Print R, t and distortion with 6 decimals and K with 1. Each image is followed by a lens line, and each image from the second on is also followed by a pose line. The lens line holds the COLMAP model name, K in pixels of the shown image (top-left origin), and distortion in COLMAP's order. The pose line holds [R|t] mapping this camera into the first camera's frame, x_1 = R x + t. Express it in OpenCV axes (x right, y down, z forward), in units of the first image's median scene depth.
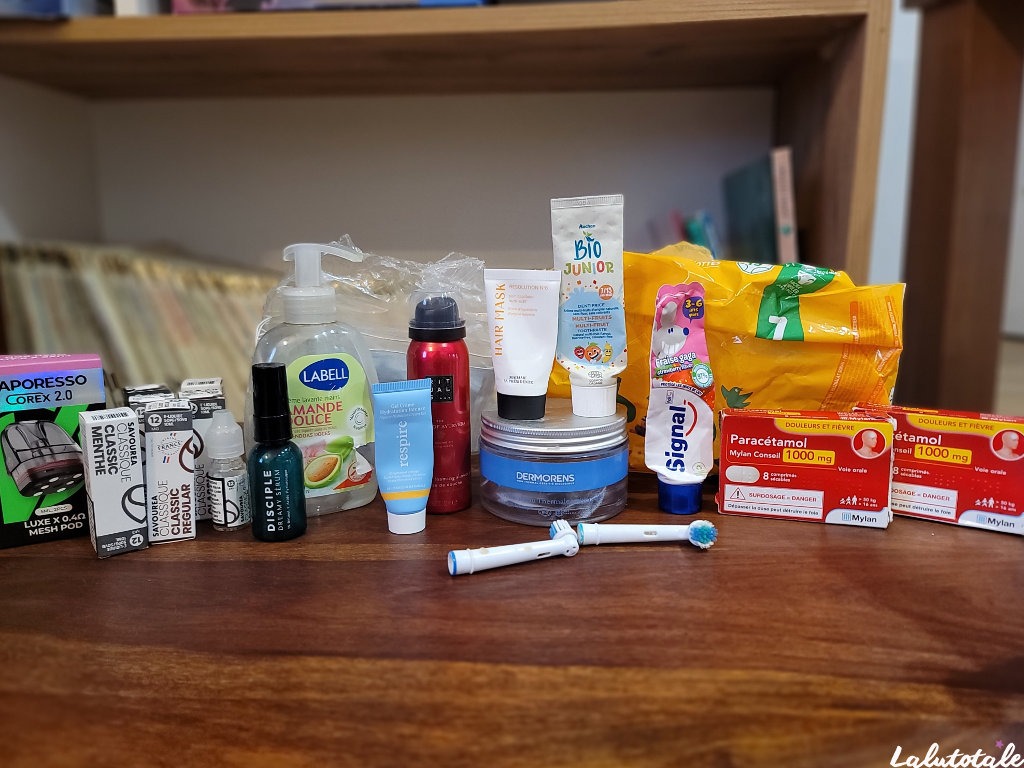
lens RADIAL K [[789.7, 0, 511.7], [0, 789.7, 387.6], [0, 0, 1]] dist [0.063458, -0.092614]
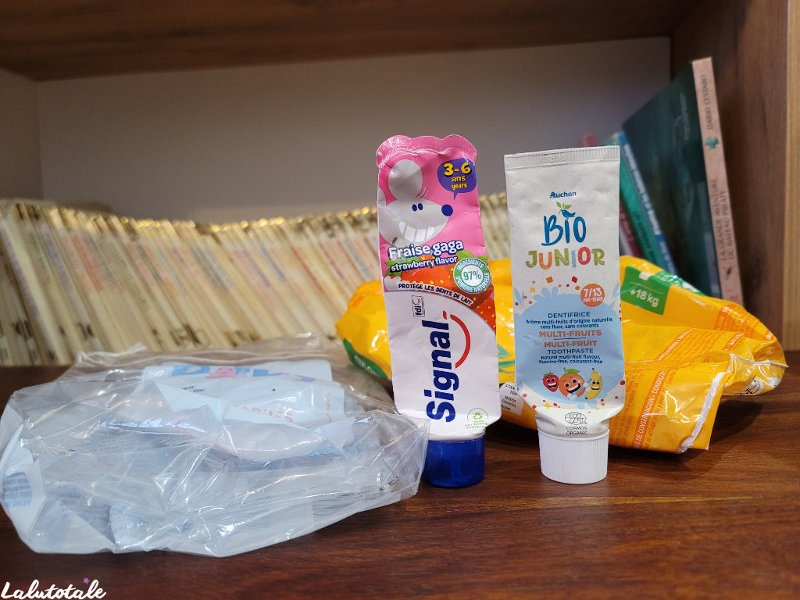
lens RADIAL K [[621.9, 0, 400.0], [0, 621.9, 300.0], [0, 0, 1]] dist [0.050092, -0.078605]
pose [[0.998874, -0.028880, -0.037648, -0.001713], [0.025212, 0.995204, -0.094516, 0.078317], [0.040197, 0.093460, 0.994811, 0.439824]]
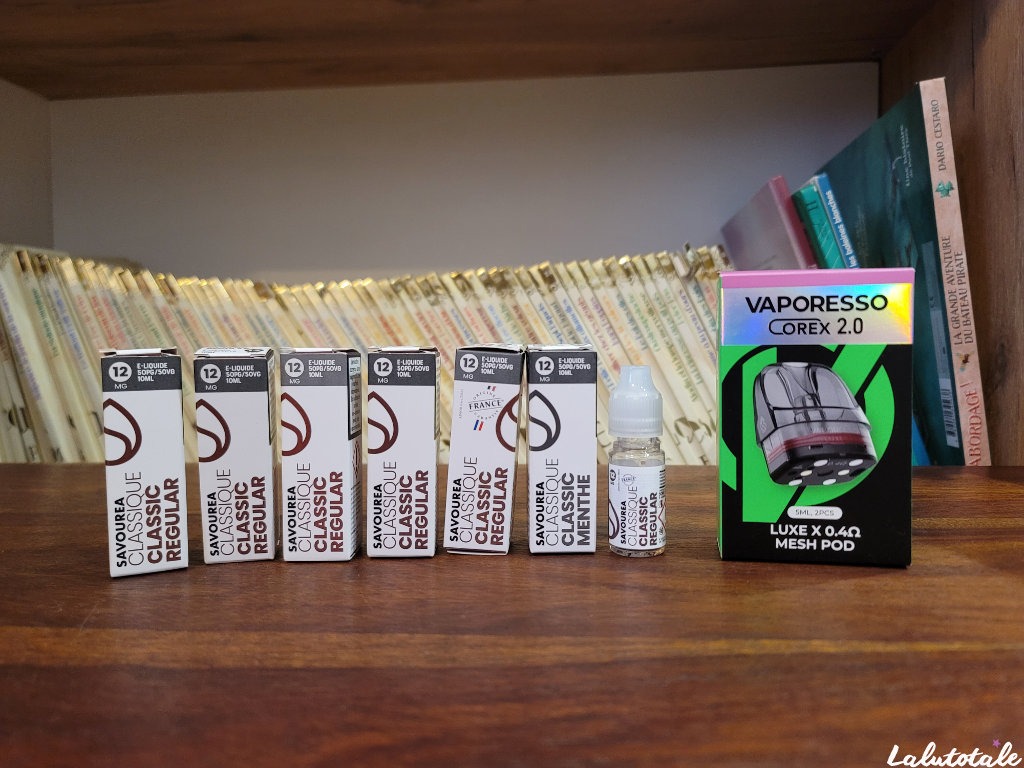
lens RADIAL K [[789.7, 0, 511.7], [0, 789.7, 387.6], [0, 0, 1]] dist [0.063458, -0.092614]
pose [[0.999510, -0.004612, -0.030961, -0.032633], [0.000675, 0.992034, -0.125967, 0.110649], [0.031296, 0.125884, 0.991551, 0.503747]]
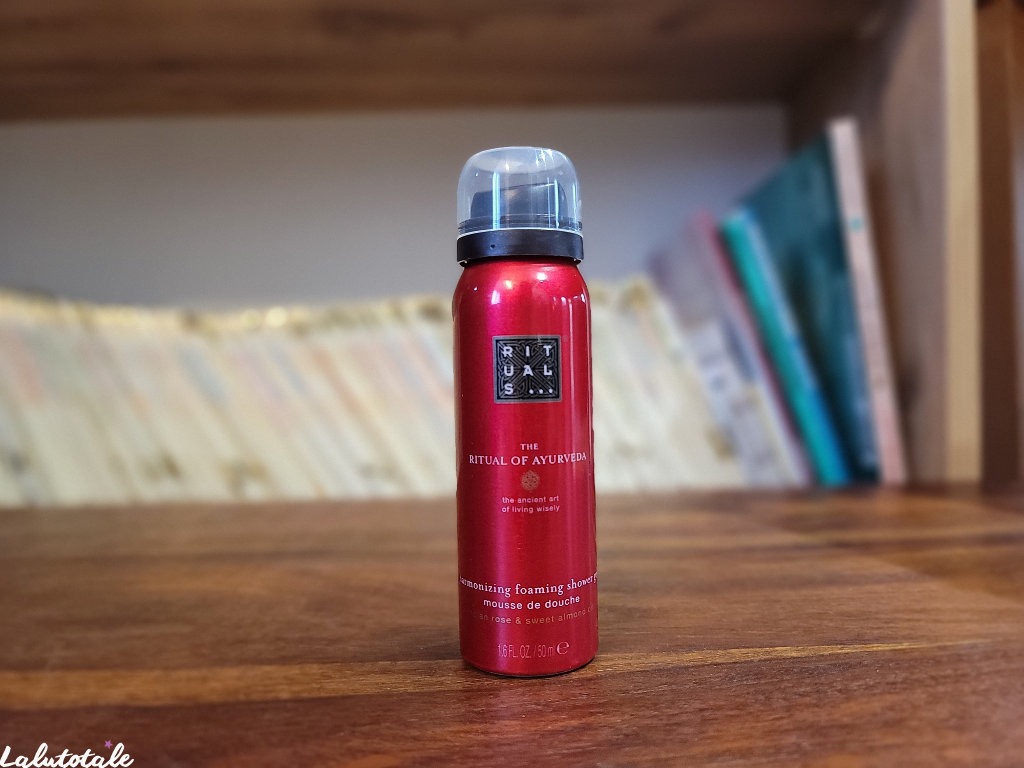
lens RADIAL K [[804.4, 0, 512.0], [0, 804.4, 384.0], [0, 0, 1]] dist [0.047319, -0.084898]
pose [[0.996944, -0.020771, 0.075302, -0.071145], [0.033076, 0.985563, -0.166048, 0.115648], [-0.070766, 0.168031, 0.983238, 0.478736]]
